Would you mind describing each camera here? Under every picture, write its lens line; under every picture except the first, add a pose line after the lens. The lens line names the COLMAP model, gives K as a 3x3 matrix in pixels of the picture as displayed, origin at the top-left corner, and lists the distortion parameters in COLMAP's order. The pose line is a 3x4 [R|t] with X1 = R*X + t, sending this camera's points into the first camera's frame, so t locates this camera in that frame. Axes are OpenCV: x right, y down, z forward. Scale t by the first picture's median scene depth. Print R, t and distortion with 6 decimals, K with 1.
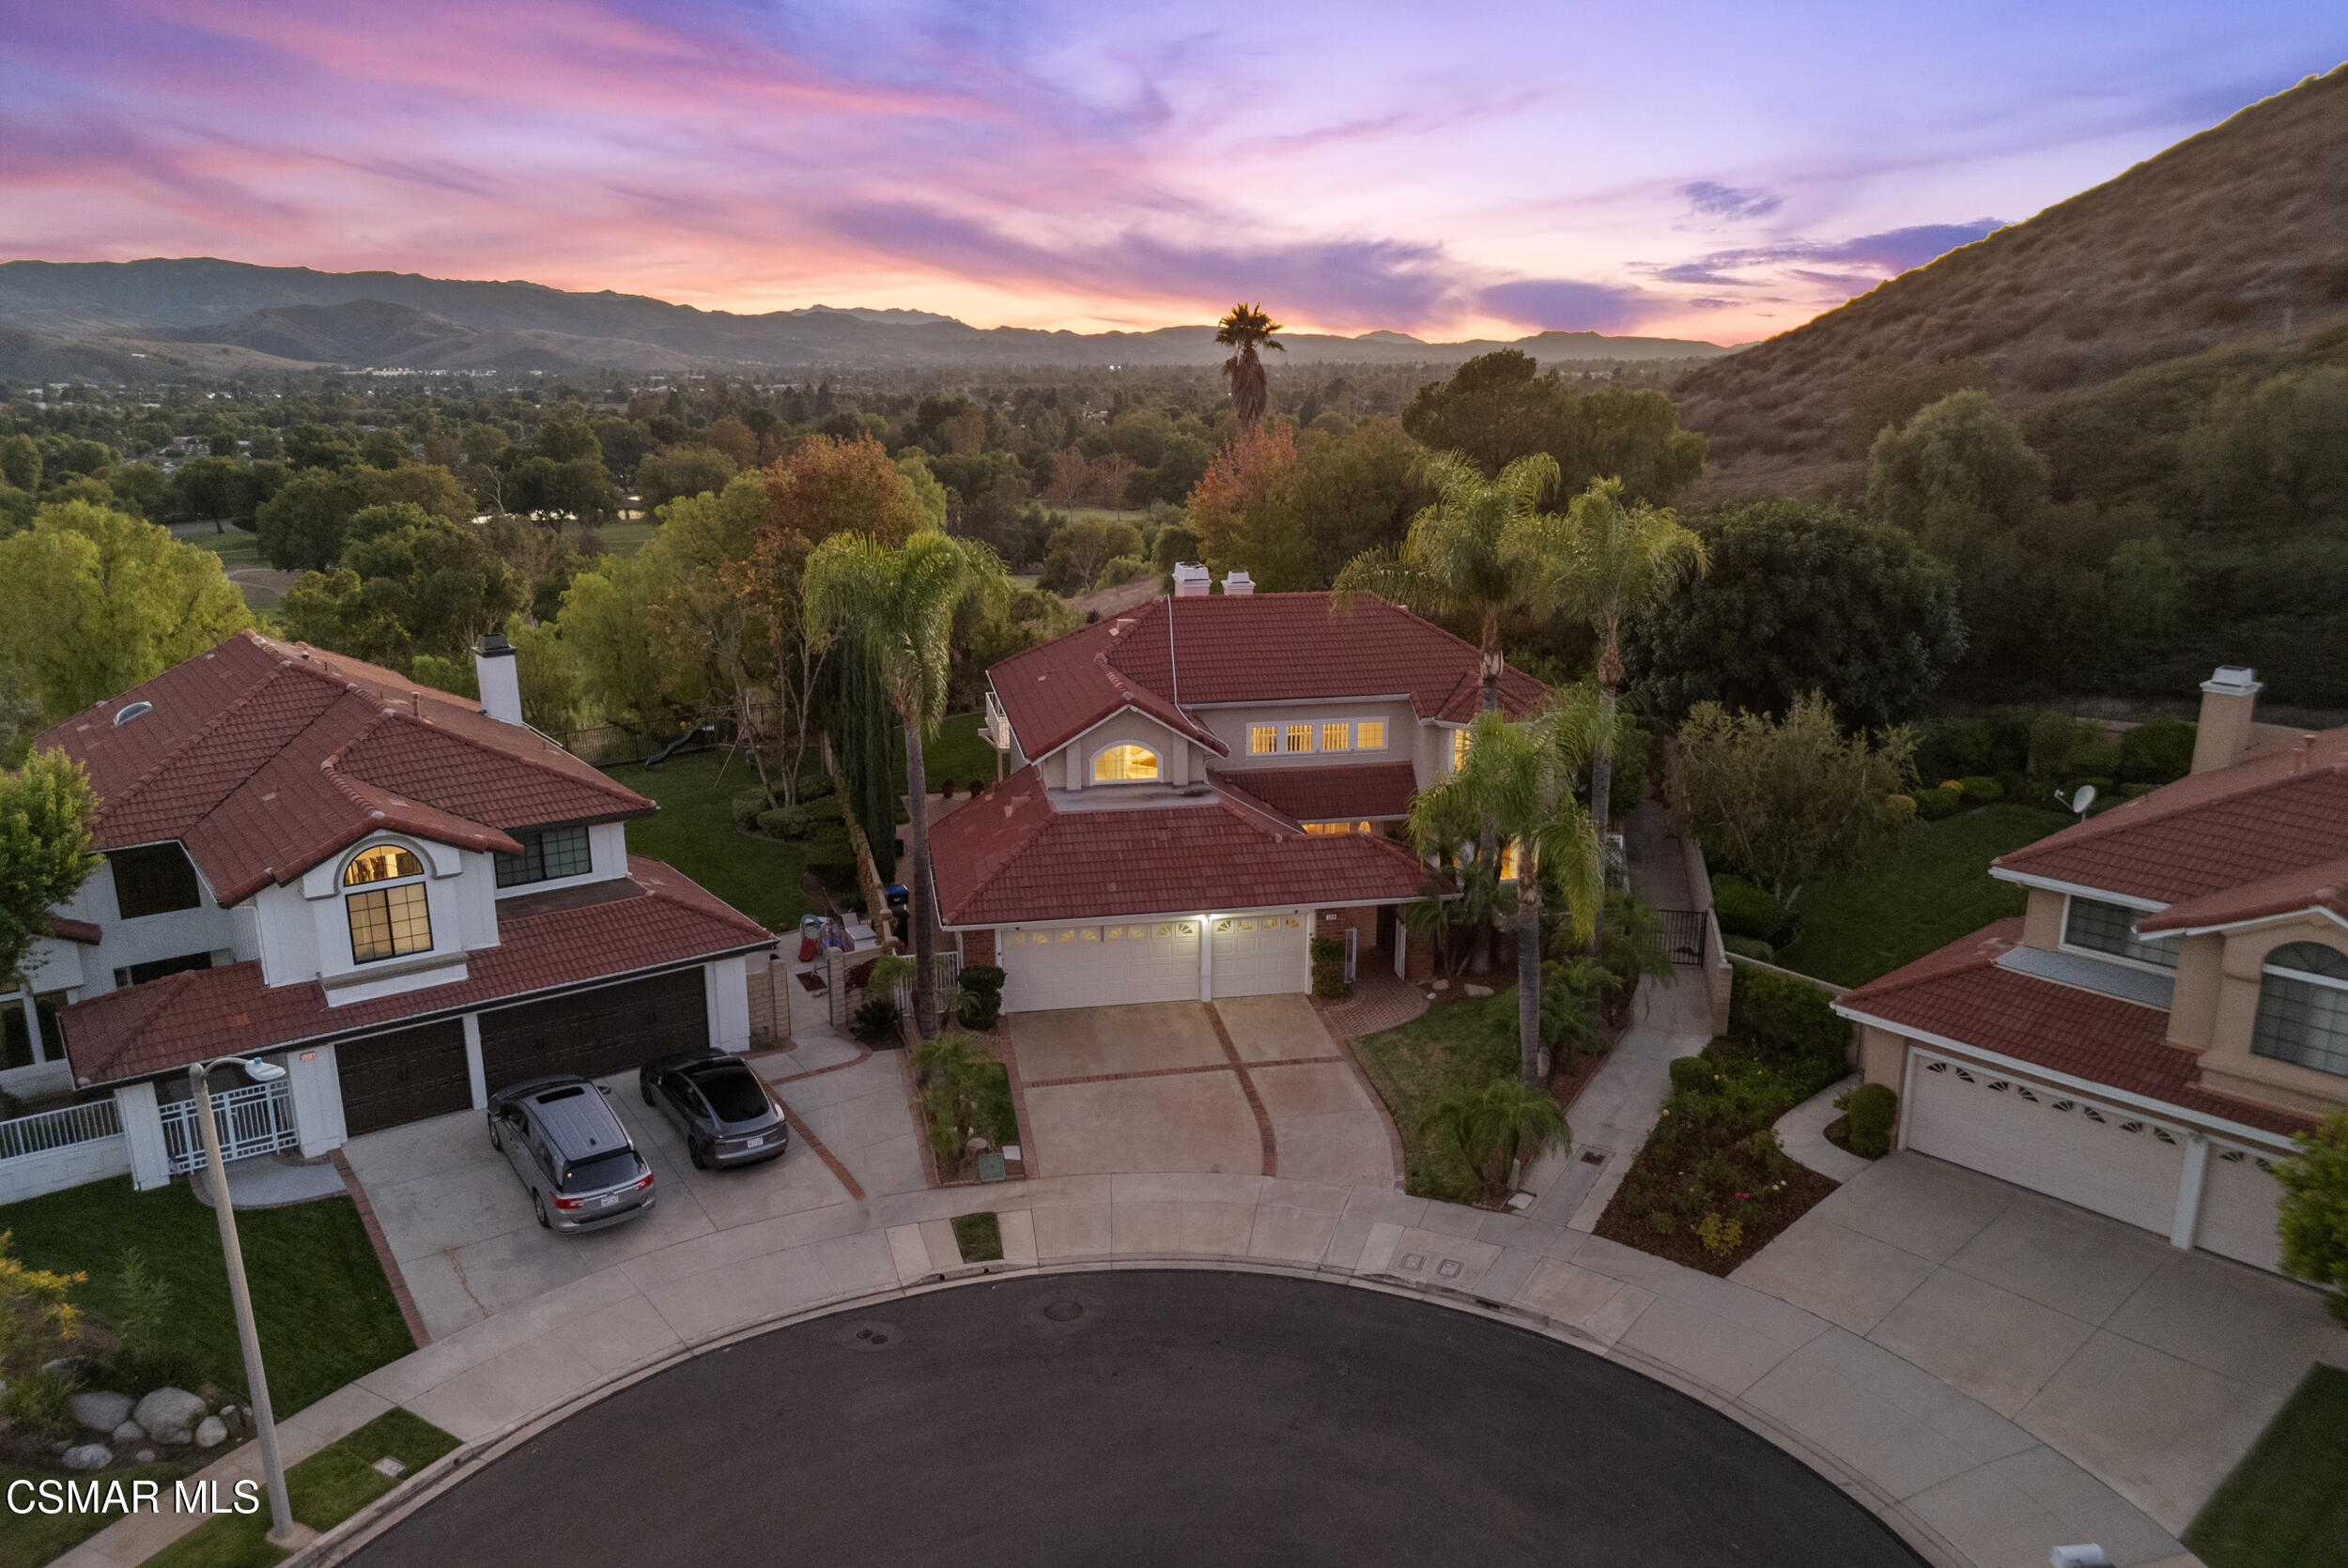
lens RADIAL K [[1740.1, 0, 1200.9], [0, 1740.1, 855.0], [0, 0, 1]] dist [0.068287, -0.059586]
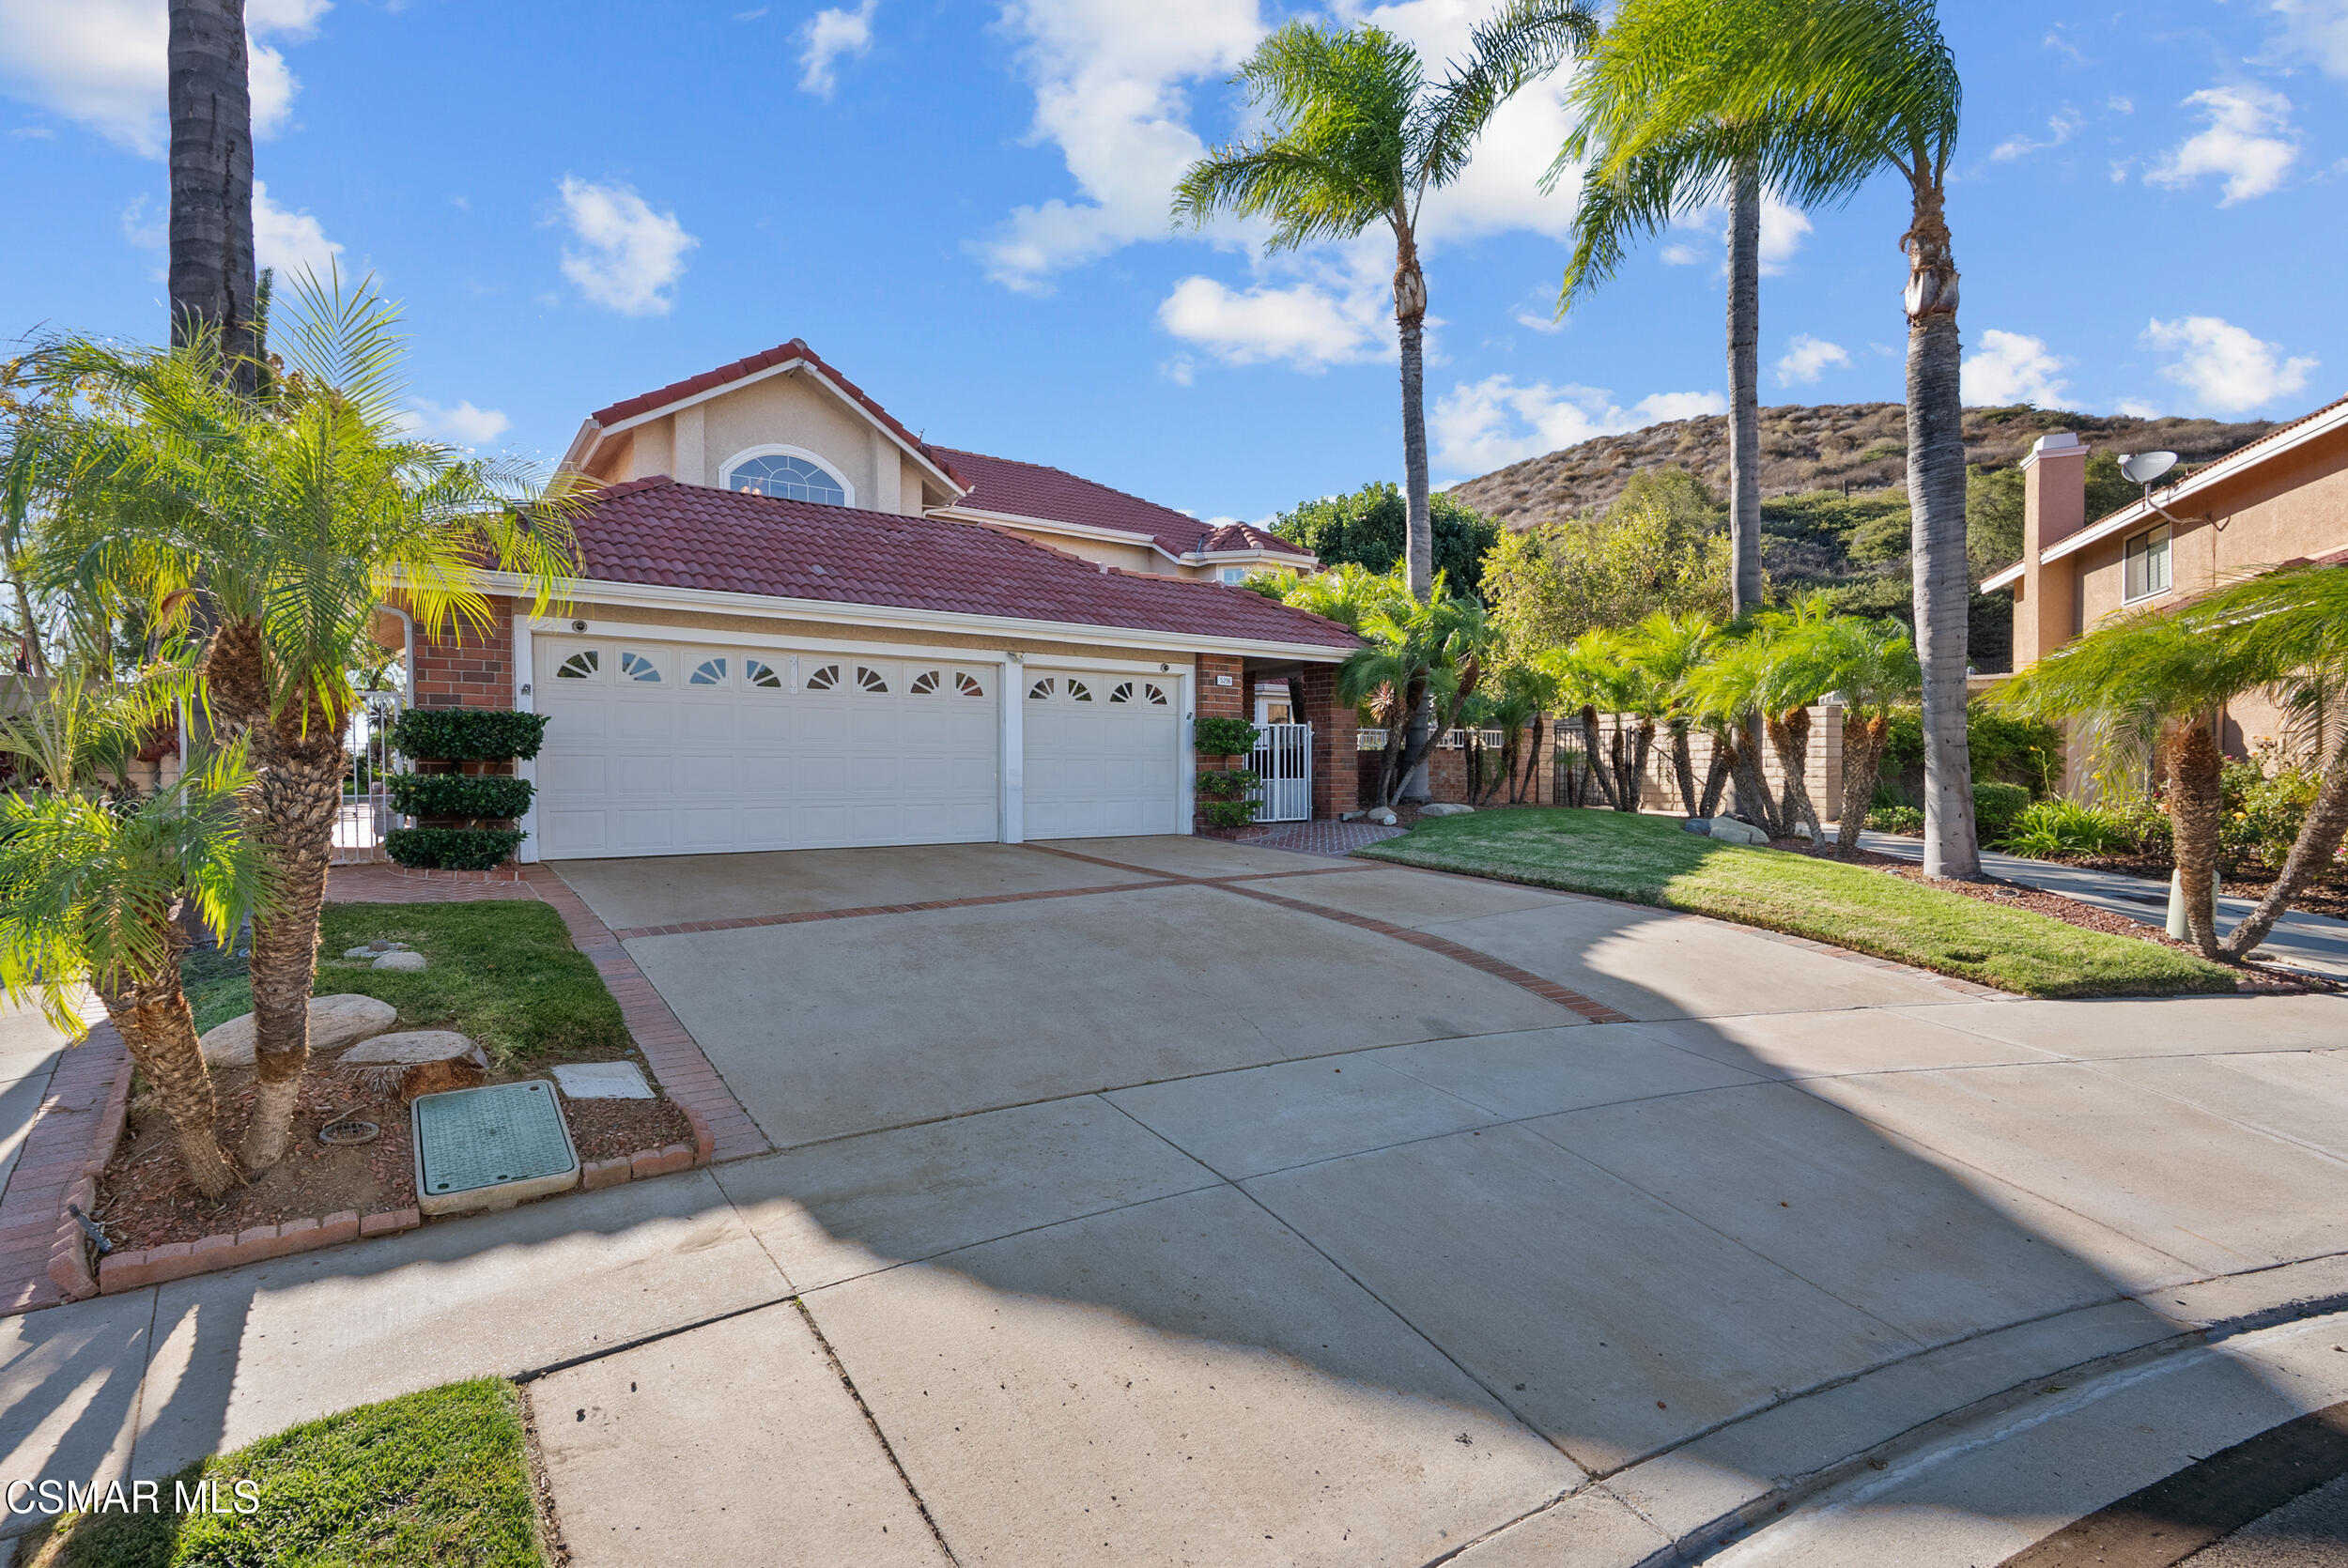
lens RADIAL K [[1105.5, 0, 1196.9], [0, 1105.5, 787.0], [0, 0, 1]] dist [-0.001948, -0.000956]
pose [[0.901280, -0.011338, 0.433089, -0.086835], [0.125819, 0.963423, -0.236615, 0.152888], [-0.414565, 0.267747, 0.869740, 0.723577]]
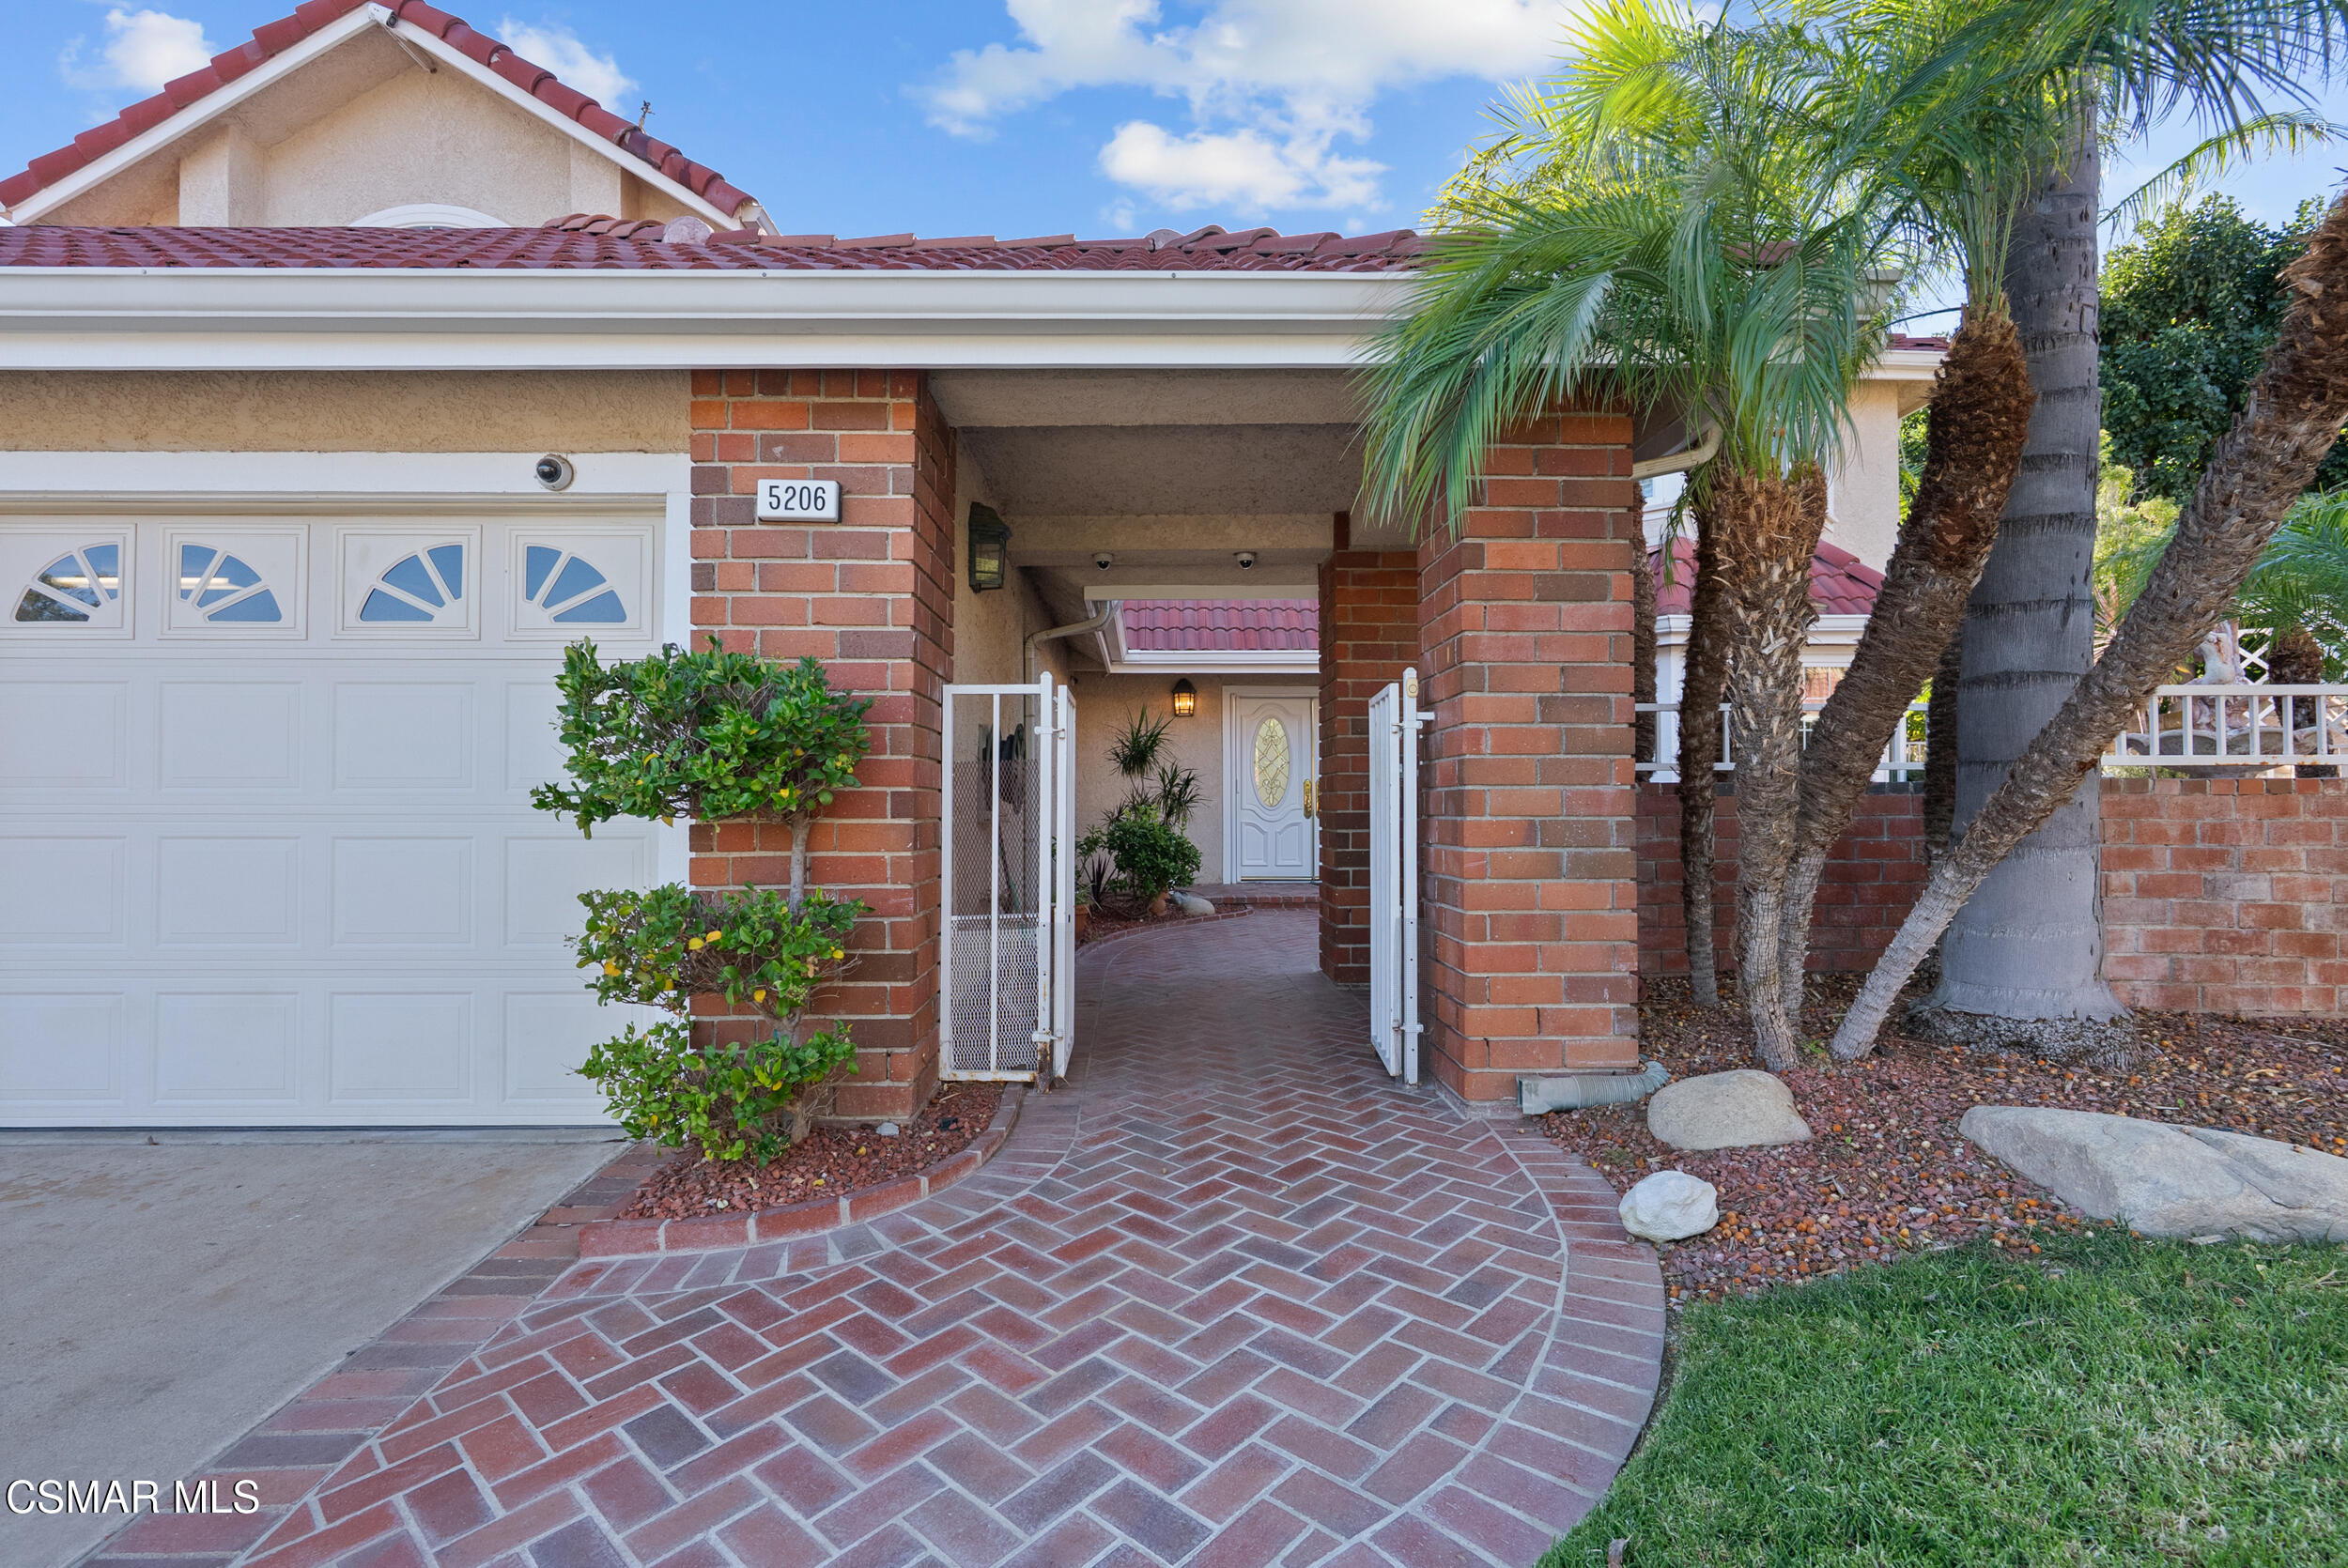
lens RADIAL K [[1105.5, 0, 1157.9], [0, 1105.5, 803.3], [0, 0, 1]] dist [-0.001948, -0.000956]
pose [[0.980719, -0.005871, -0.195335, 0.119270], [-0.049818, 0.959014, -0.278945, 0.080035], [0.188967, 0.283298, 0.940231, 0.955365]]
